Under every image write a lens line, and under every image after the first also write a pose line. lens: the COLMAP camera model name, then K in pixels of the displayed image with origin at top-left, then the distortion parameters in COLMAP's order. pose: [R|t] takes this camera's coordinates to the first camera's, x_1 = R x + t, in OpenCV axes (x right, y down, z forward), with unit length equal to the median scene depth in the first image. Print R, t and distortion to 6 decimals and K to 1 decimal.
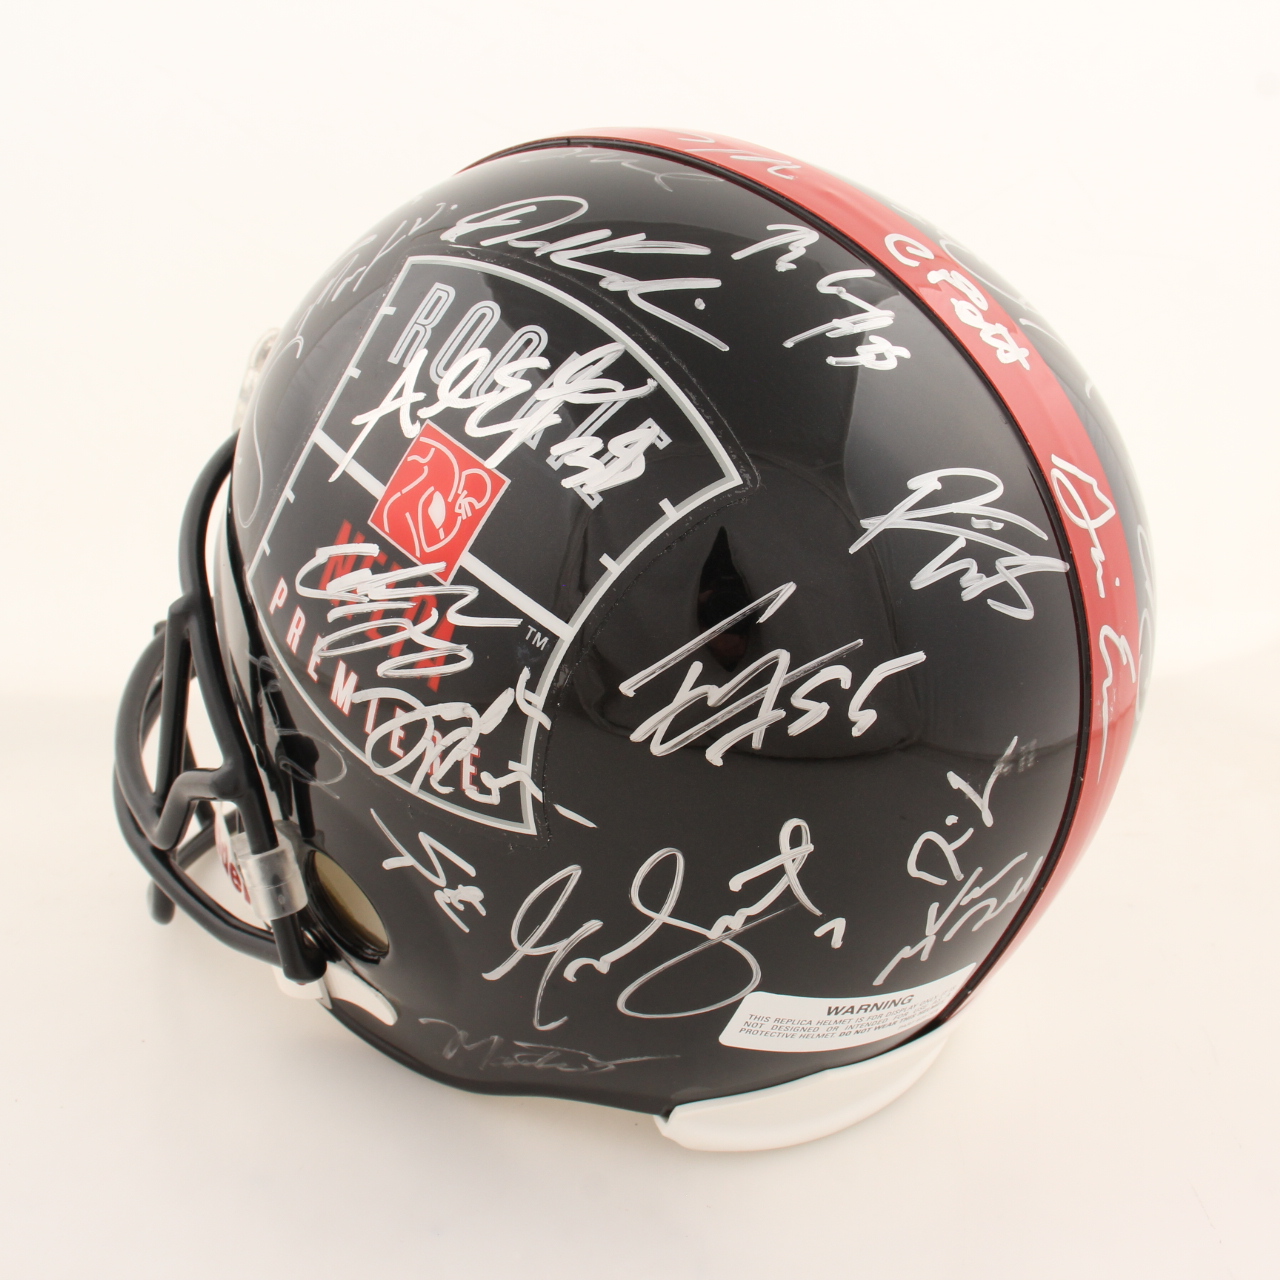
lens RADIAL K [[1640.7, 0, 640.0], [0, 1640.7, 640.0], [0, 0, 1]] dist [-0.184182, -0.016412]
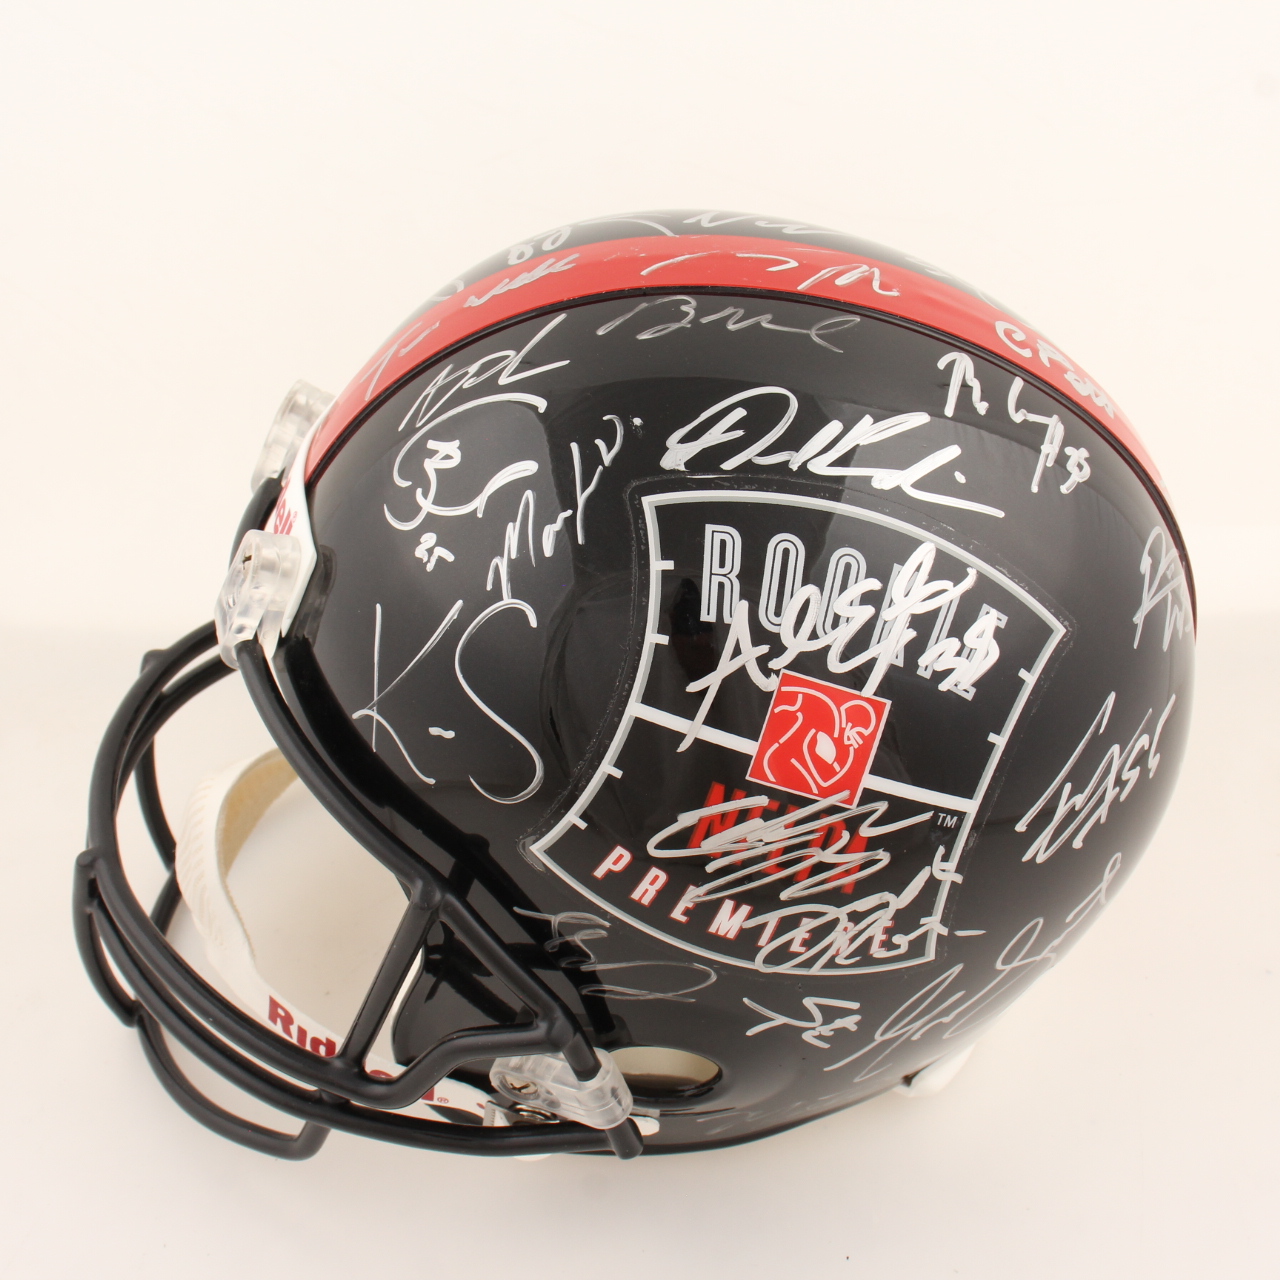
lens RADIAL K [[1854.3, 0, 631.1], [0, 1854.3, 640.2], [0, 0, 1]] dist [-0.136752, -0.012565]
pose [[0.780117, -0.394375, 0.485680, -0.771374], [0.248548, 0.907774, 0.337891, -0.575103], [-0.574143, -0.142880, 0.806191, 0.116122]]
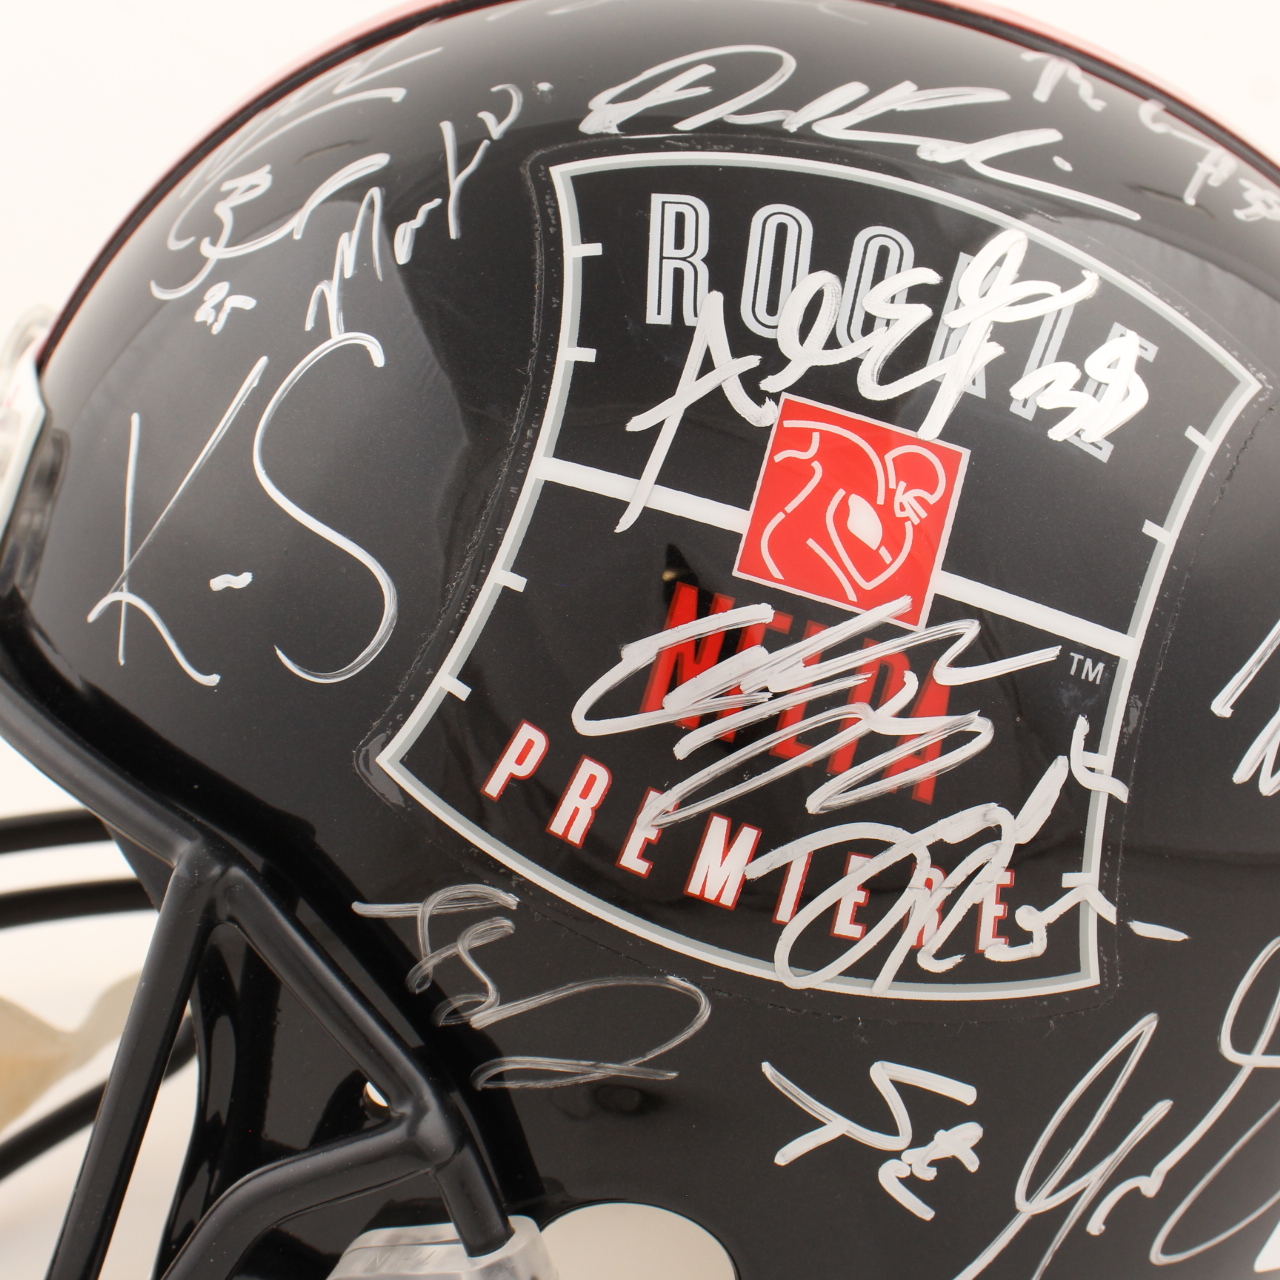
lens RADIAL K [[3074.6, 0, 640.0], [0, 3074.6, 640.0], [0, 0, 1]] dist [0.008117, 0.075675]
pose [[0.783906, -0.200832, 0.587502, -0.893504], [0.281594, 0.958325, -0.048138, -0.002971], [-0.553350, 0.203173, 0.807790, 0.096843]]
